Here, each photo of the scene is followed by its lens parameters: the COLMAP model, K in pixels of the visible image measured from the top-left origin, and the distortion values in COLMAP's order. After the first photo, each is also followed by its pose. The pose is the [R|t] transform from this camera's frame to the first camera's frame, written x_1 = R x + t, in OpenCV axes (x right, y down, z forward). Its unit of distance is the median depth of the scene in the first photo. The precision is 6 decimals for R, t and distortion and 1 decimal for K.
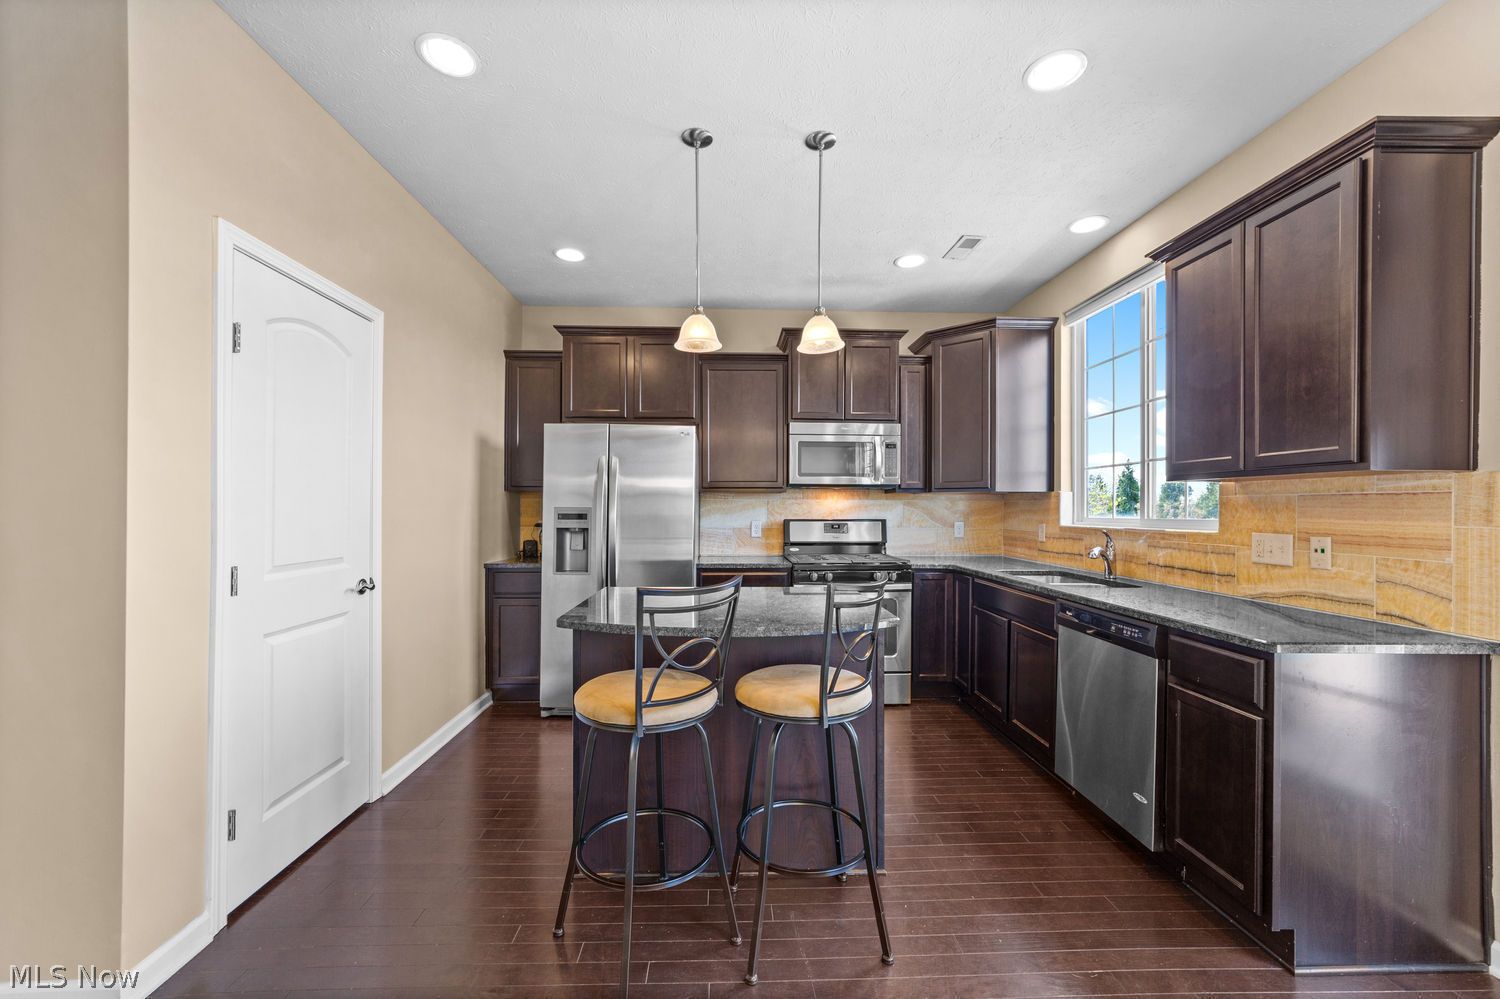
lens RADIAL K [[577.9, 0, 739.8], [0, 577.9, 506.4], [0, 0, 1]] dist [-0.014191, 0.004145]
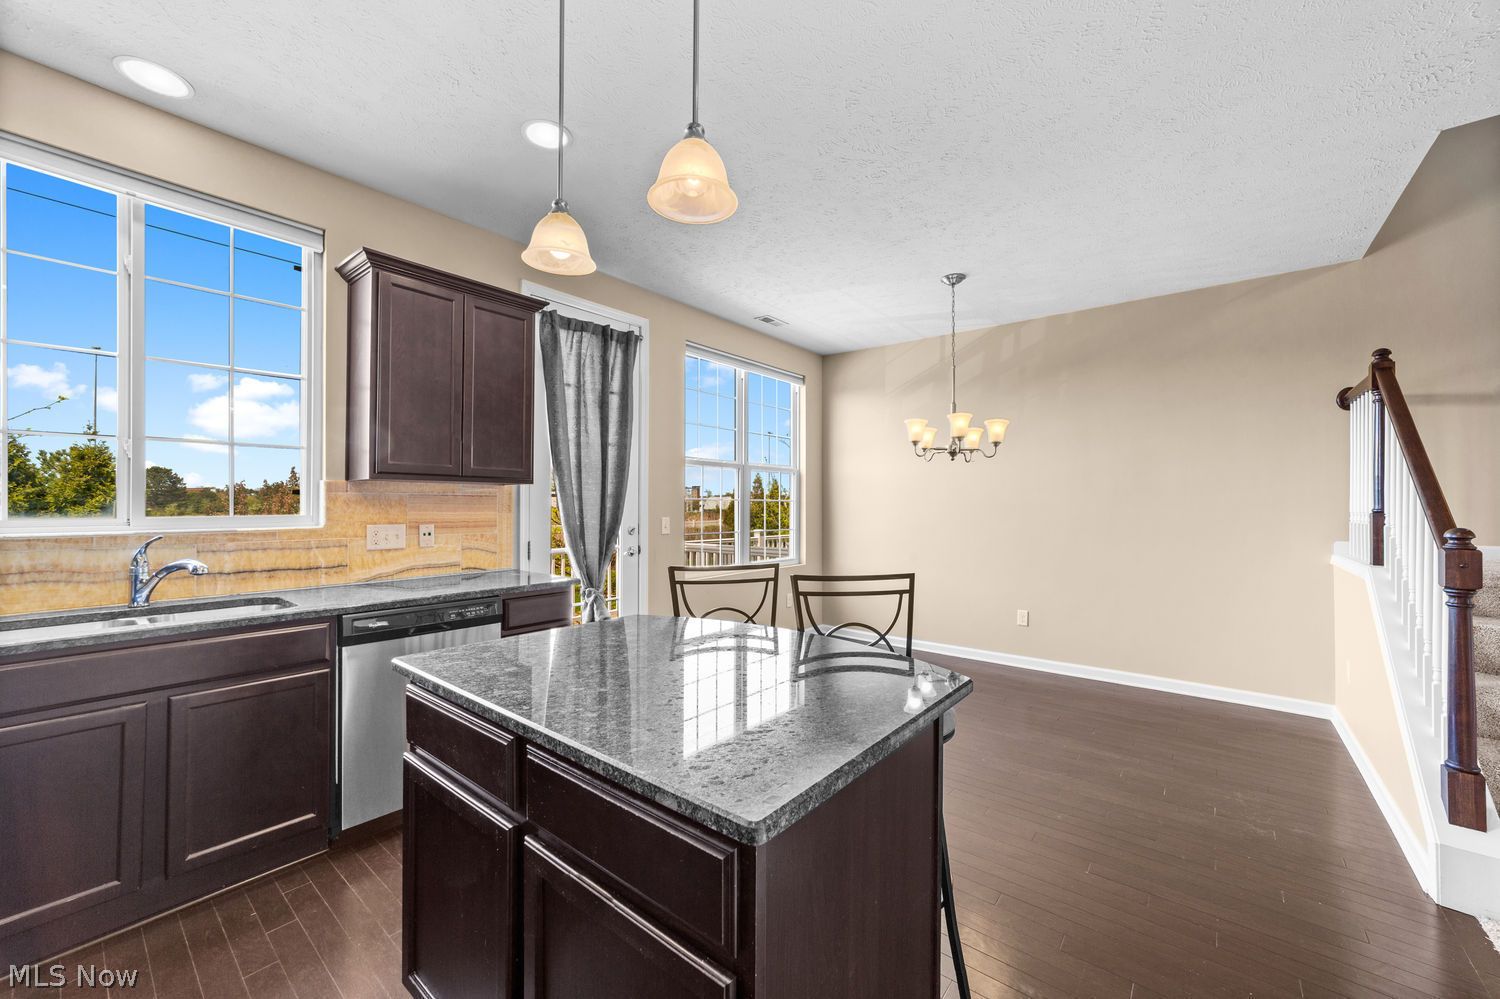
lens RADIAL K [[577.9, 0, 749.2], [0, 577.9, 495.1], [0, 0, 1]] dist [-0.014191, 0.004145]
pose [[-0.759787, 0.000257, 0.650172, -0.410571], [-0.011203, 0.999846, -0.013487, -0.006819], [-0.650075, -0.017531, -0.759667, 1.251116]]
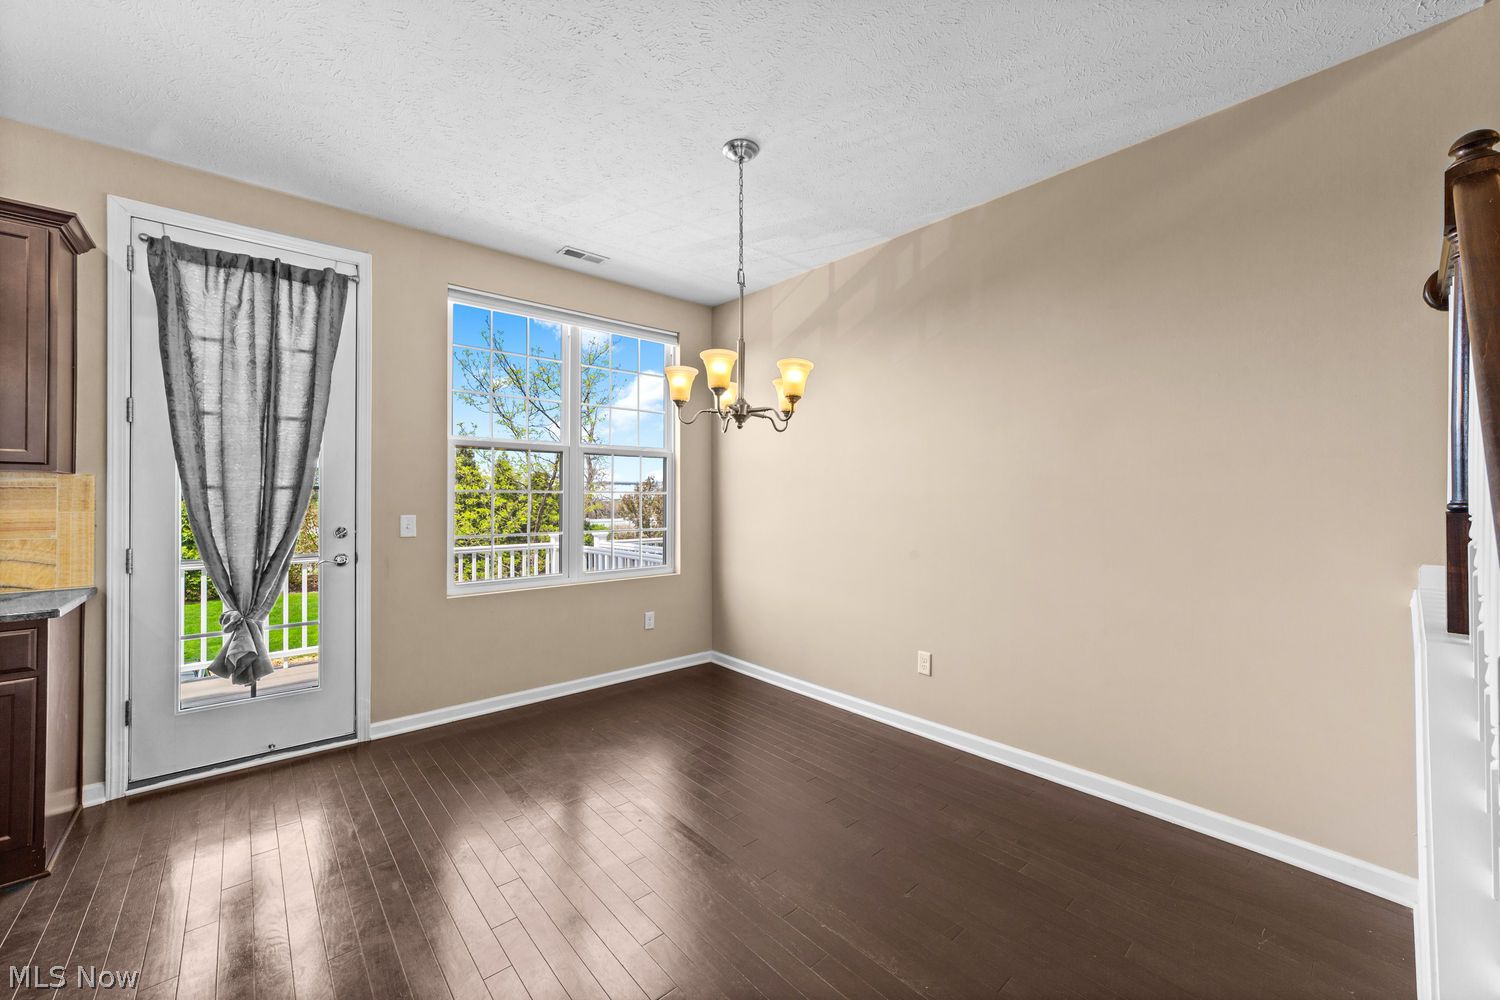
lens RADIAL K [[577.9, 0, 756.0], [0, 577.9, 492.7], [0, 0, 1]] dist [-0.014191, 0.004145]
pose [[-0.641980, -0.002093, 0.766718, -0.602692], [-0.006572, 0.999975, -0.002773, -0.013271], [-0.766693, -0.006819, -0.641978, 0.383866]]
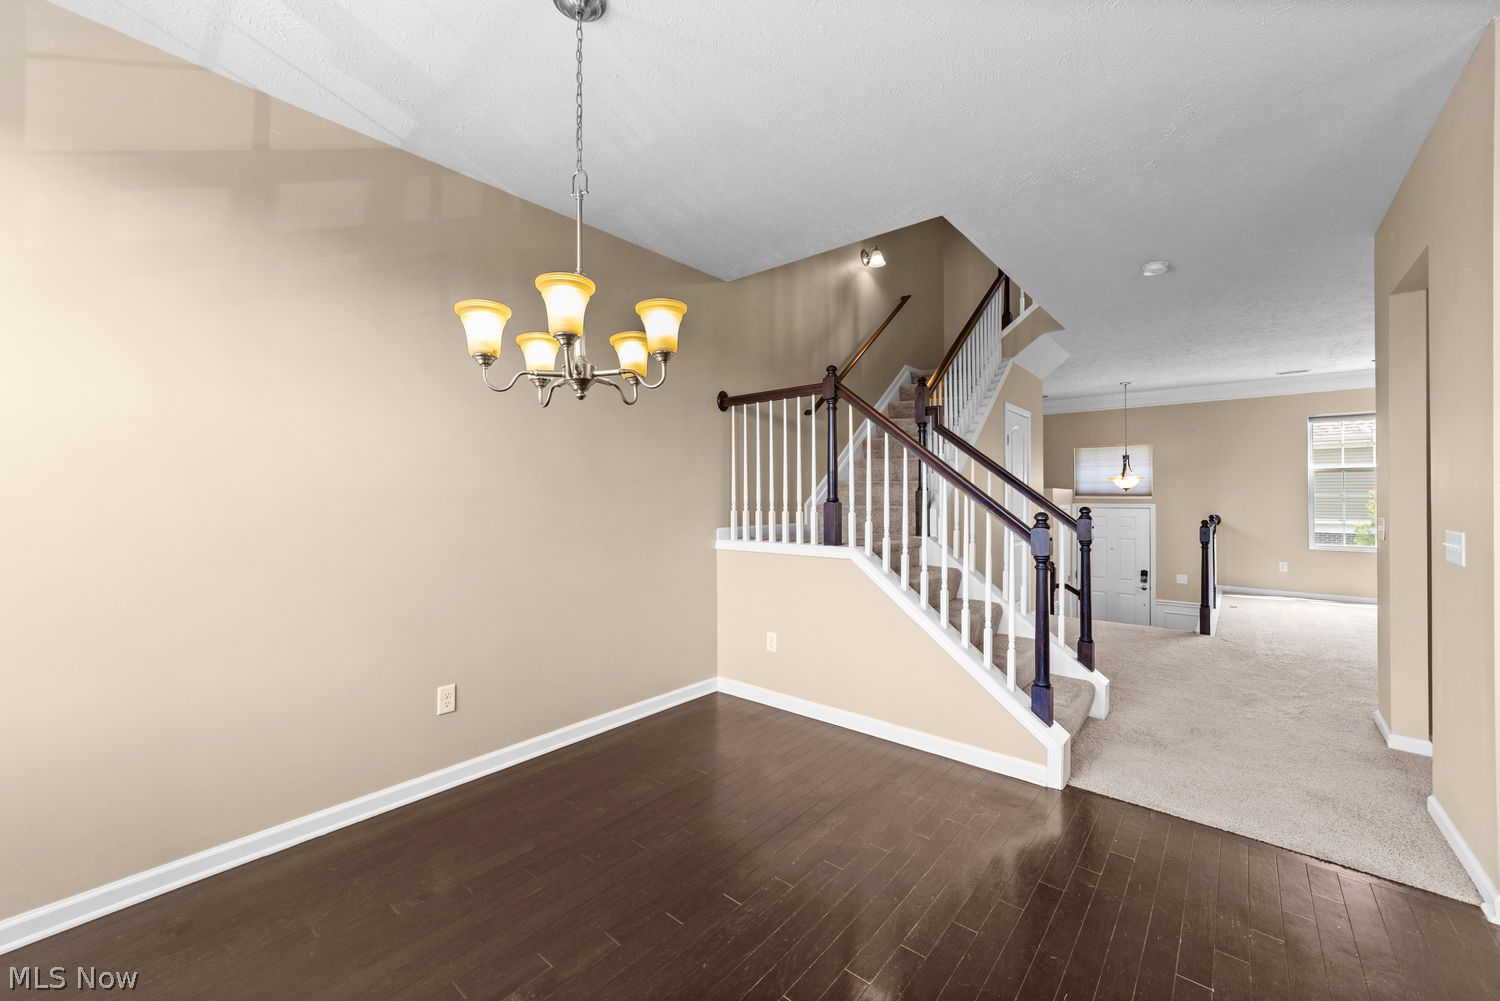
lens RADIAL K [[577.9, 0, 741.5], [0, 577.9, 493.7], [0, 0, 1]] dist [-0.014191, 0.004145]
pose [[-0.677015, -0.009610, -0.735906, 0.506844], [0.000832, 0.999904, -0.013823, -0.000541], [0.735968, -0.009971, -0.676943, 0.377238]]
